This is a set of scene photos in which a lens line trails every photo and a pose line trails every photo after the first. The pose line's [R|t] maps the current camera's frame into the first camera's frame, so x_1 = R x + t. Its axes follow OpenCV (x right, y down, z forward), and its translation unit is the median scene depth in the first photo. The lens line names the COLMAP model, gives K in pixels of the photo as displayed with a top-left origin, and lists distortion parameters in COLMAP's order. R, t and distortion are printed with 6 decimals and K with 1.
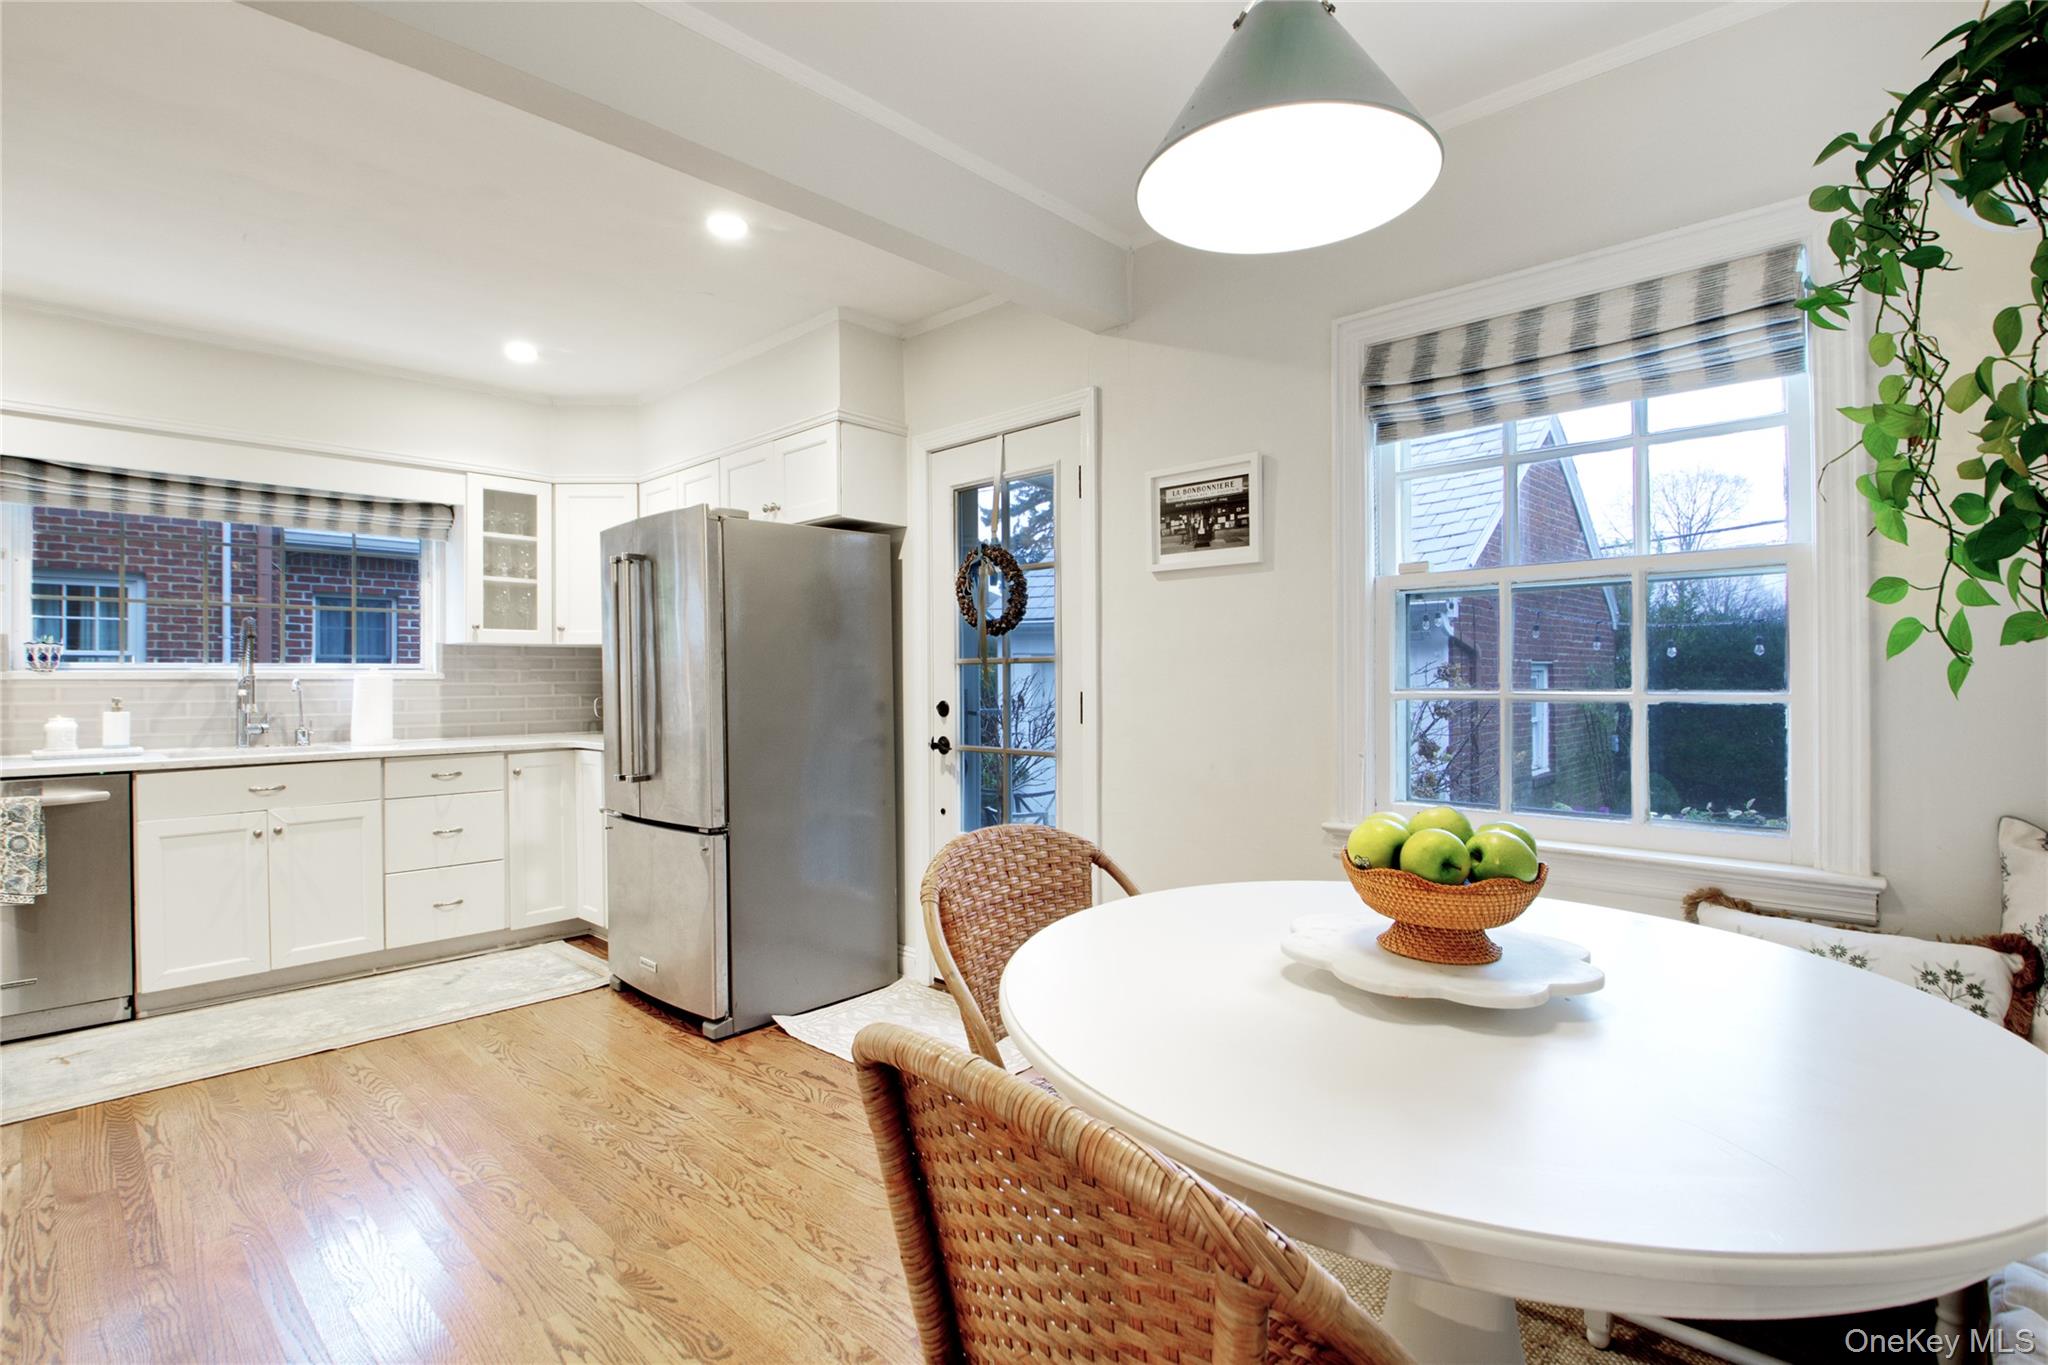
lens RADIAL K [[971.2, 0, 1024.6], [0, 971.2, 680.7], [0, 0, 1]] dist [-0.004975, -0.003863]
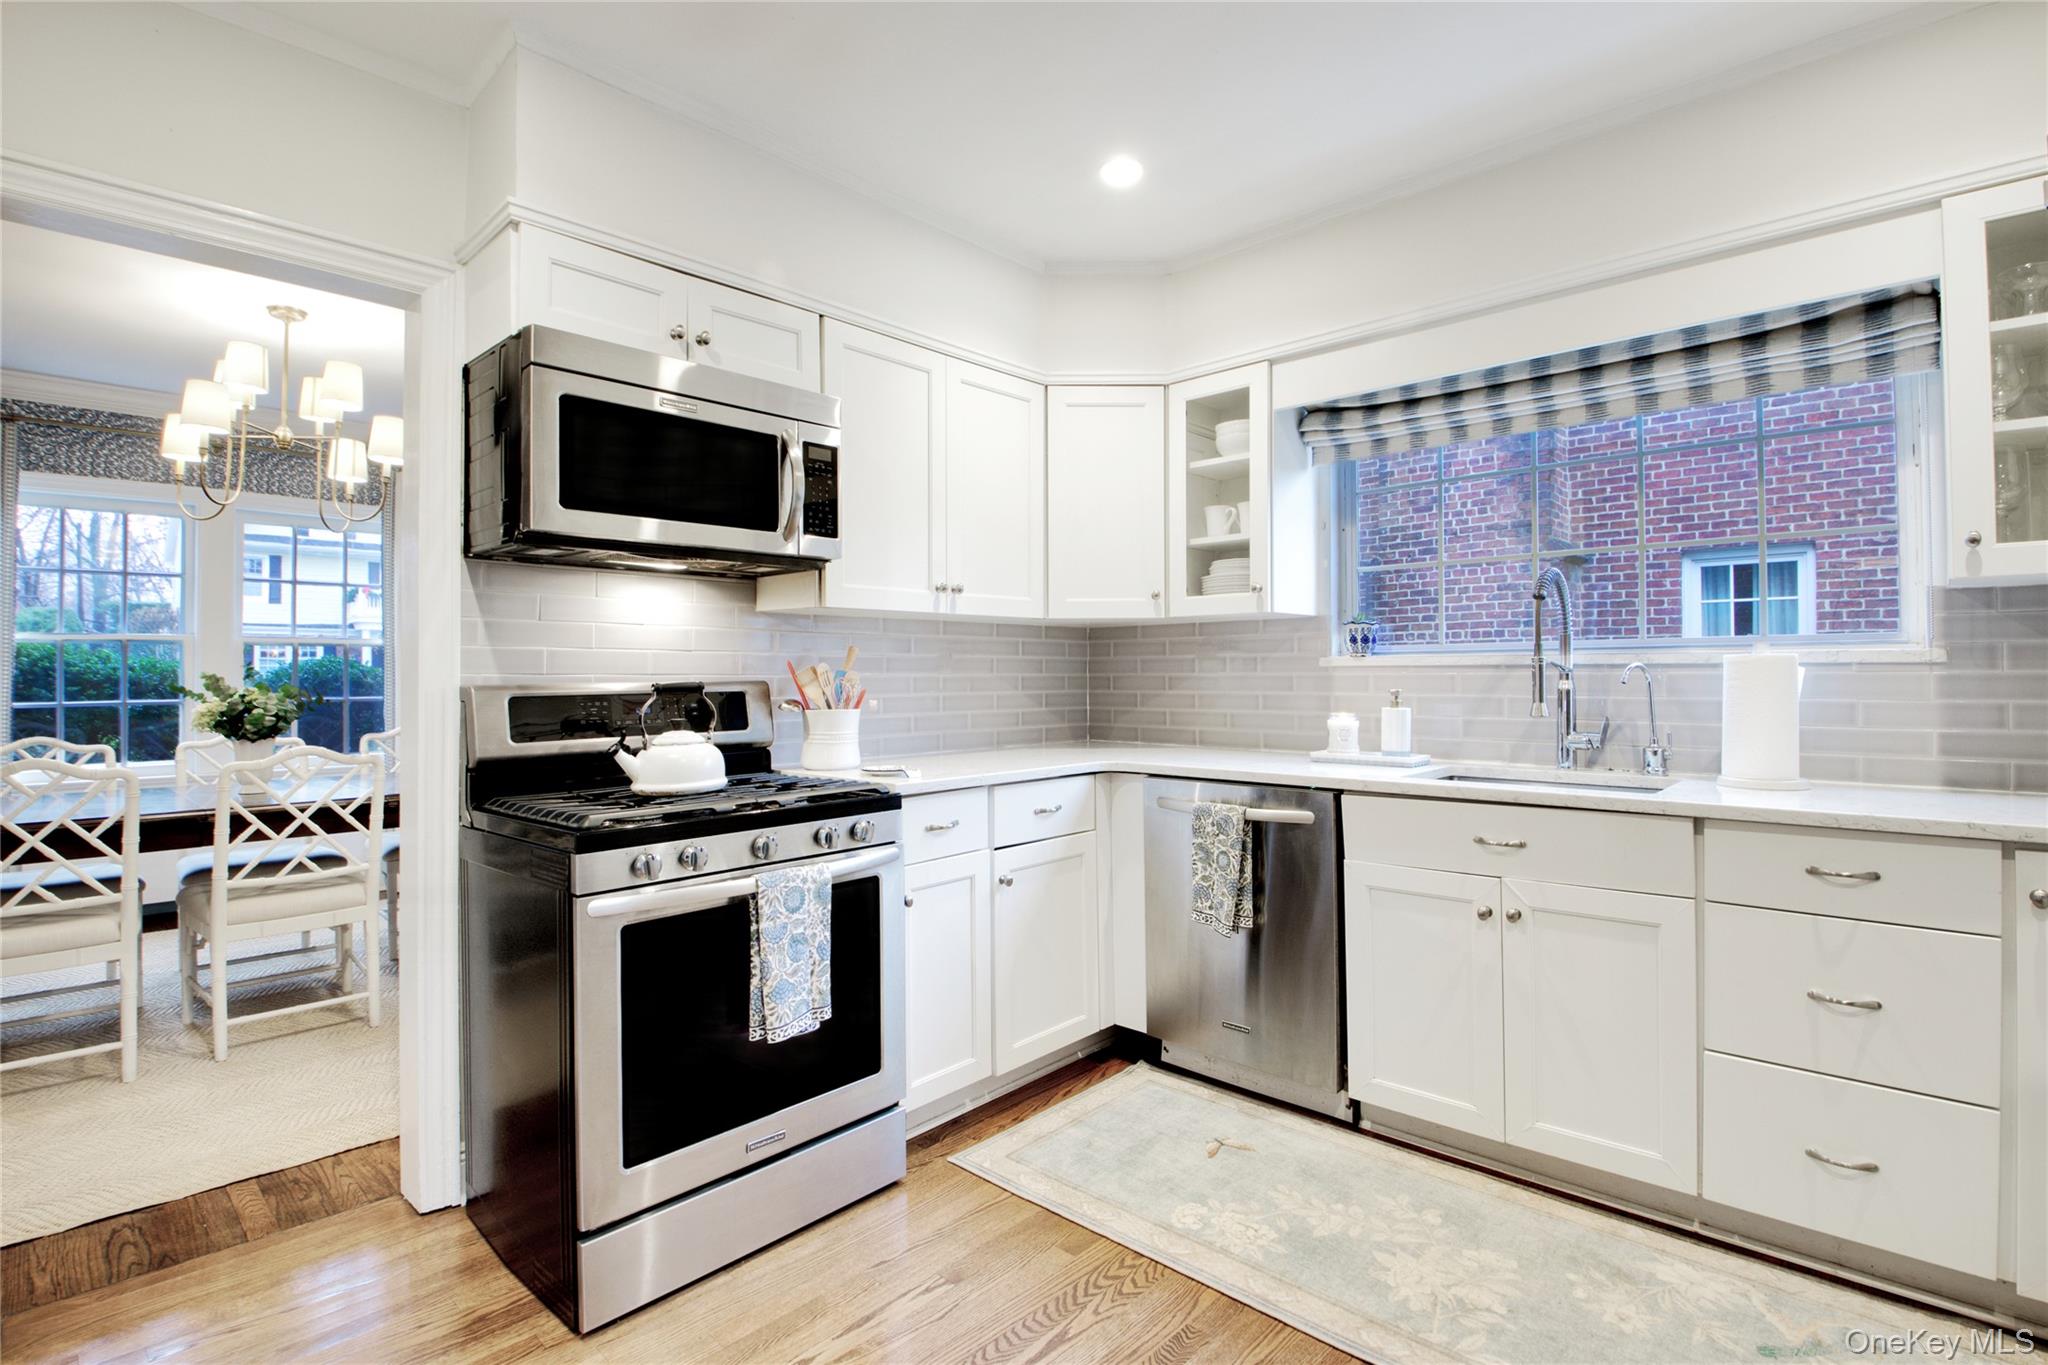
lens RADIAL K [[971.2, 0, 1023.4], [0, 971.2, 656.8], [0, 0, 1]] dist [-0.004975, -0.003863]
pose [[0.005376, -0.014460, -0.999881, -0.155882], [-0.000128, 0.999895, -0.014461, 0.003136], [0.999986, 0.000206, 0.005373, 0.641746]]
